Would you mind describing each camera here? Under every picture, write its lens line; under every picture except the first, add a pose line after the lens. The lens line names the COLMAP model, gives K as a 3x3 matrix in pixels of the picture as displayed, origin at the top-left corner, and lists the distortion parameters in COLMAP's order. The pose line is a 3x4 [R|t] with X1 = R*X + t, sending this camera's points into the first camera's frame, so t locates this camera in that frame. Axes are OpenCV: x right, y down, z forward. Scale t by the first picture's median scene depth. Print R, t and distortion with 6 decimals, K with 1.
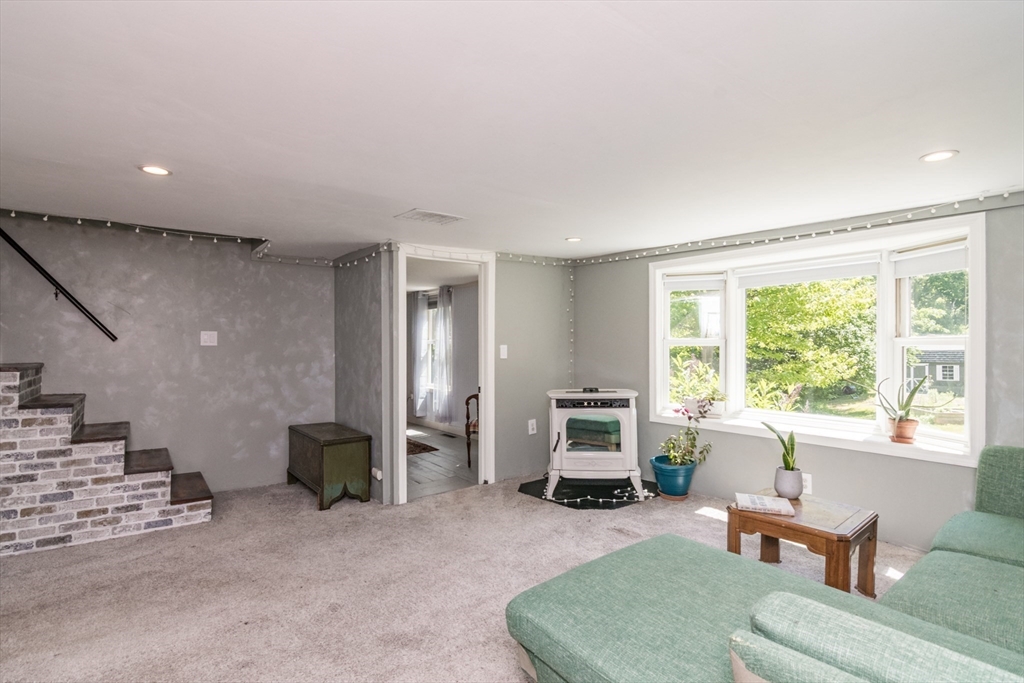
lens RADIAL K [[500.1, 0, 513.7], [0, 500.1, 344.0], [0, 0, 1]] dist [-0.015384, 0.002862]
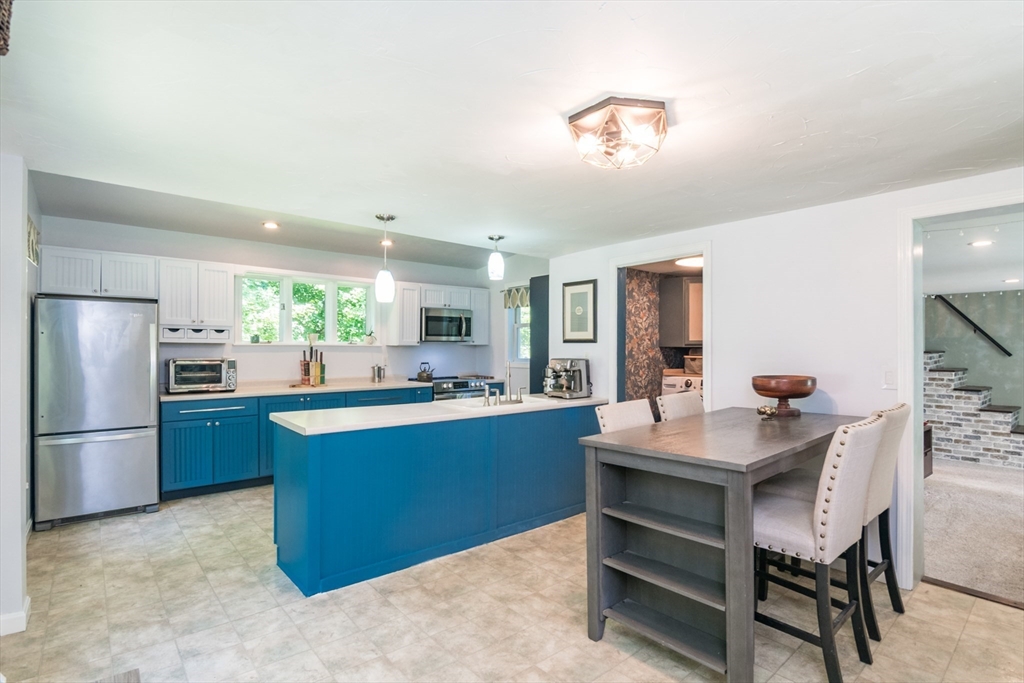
lens RADIAL K [[500.1, 0, 507.7], [0, 500.1, 355.9], [0, 0, 1]] dist [-0.015384, 0.002862]
pose [[0.037607, 0.003082, -0.999288, 0.896881], [0.005378, 0.999980, 0.003287, -0.025428], [0.999278, -0.005498, 0.037590, -0.848443]]
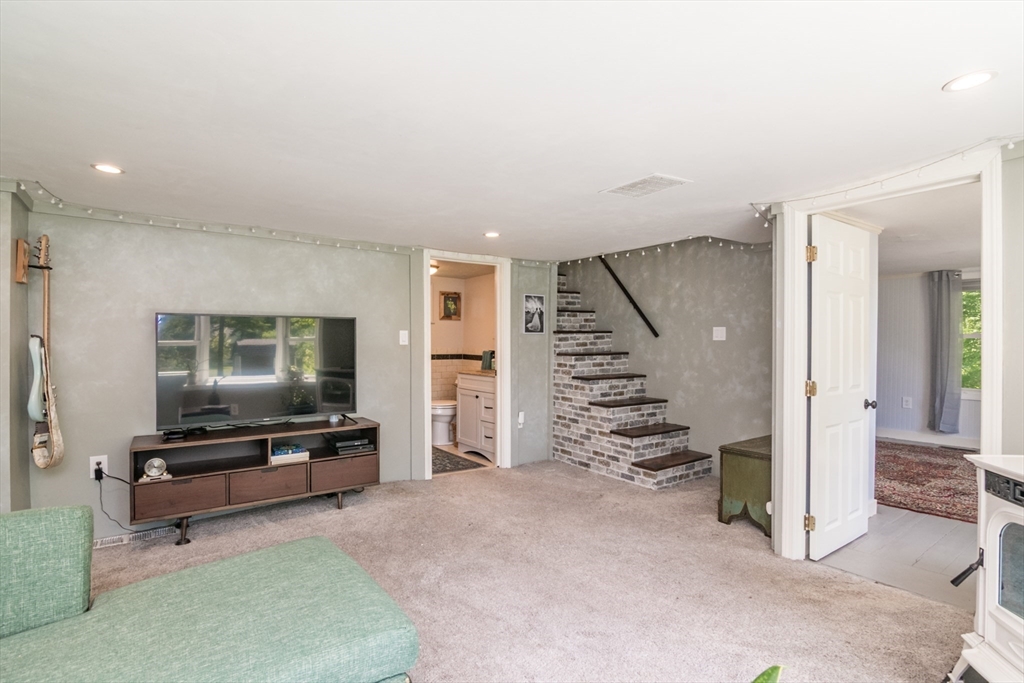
lens RADIAL K [[500.1, 0, 514.6], [0, 500.1, 343.9], [0, 0, 1]] dist [-0.015384, 0.002862]
pose [[-0.015718, 0.008869, -0.999837, 0.623930], [0.005285, 0.999947, 0.008787, -0.001278], [0.999863, -0.005146, -0.015764, 0.755875]]
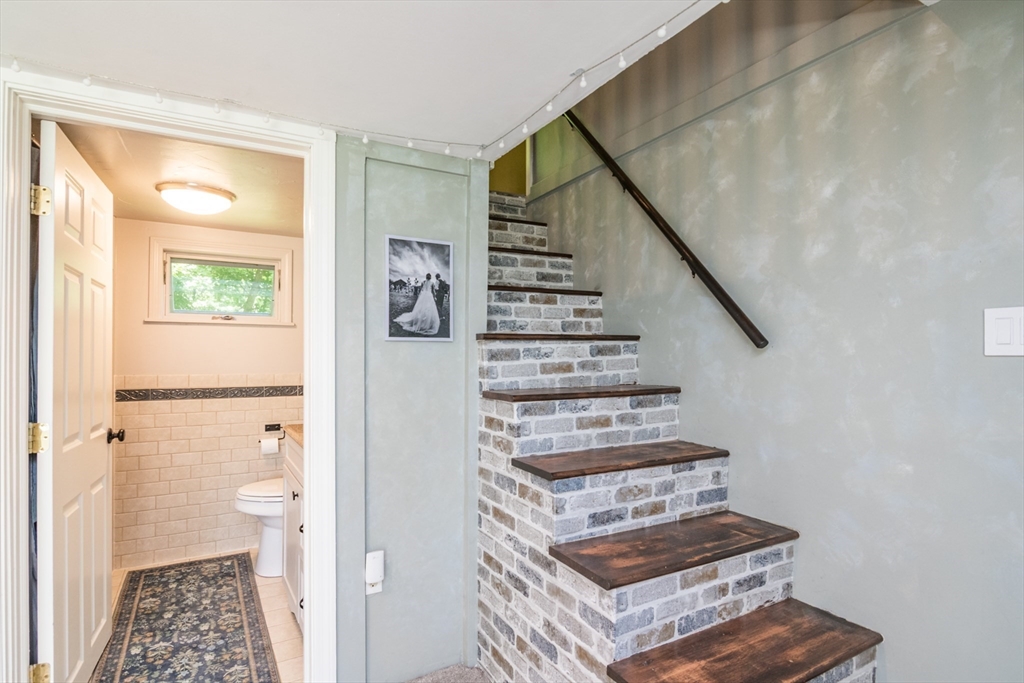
lens RADIAL K [[500.1, 0, 495.9], [0, 500.1, 352.0], [0, 0, 1]] dist [-0.015384, 0.002862]
pose [[-0.163623, -0.012557, -0.986443, -0.365954], [0.007192, 0.999877, -0.013921, 0.003699], [0.986497, -0.009372, -0.163513, 0.980081]]
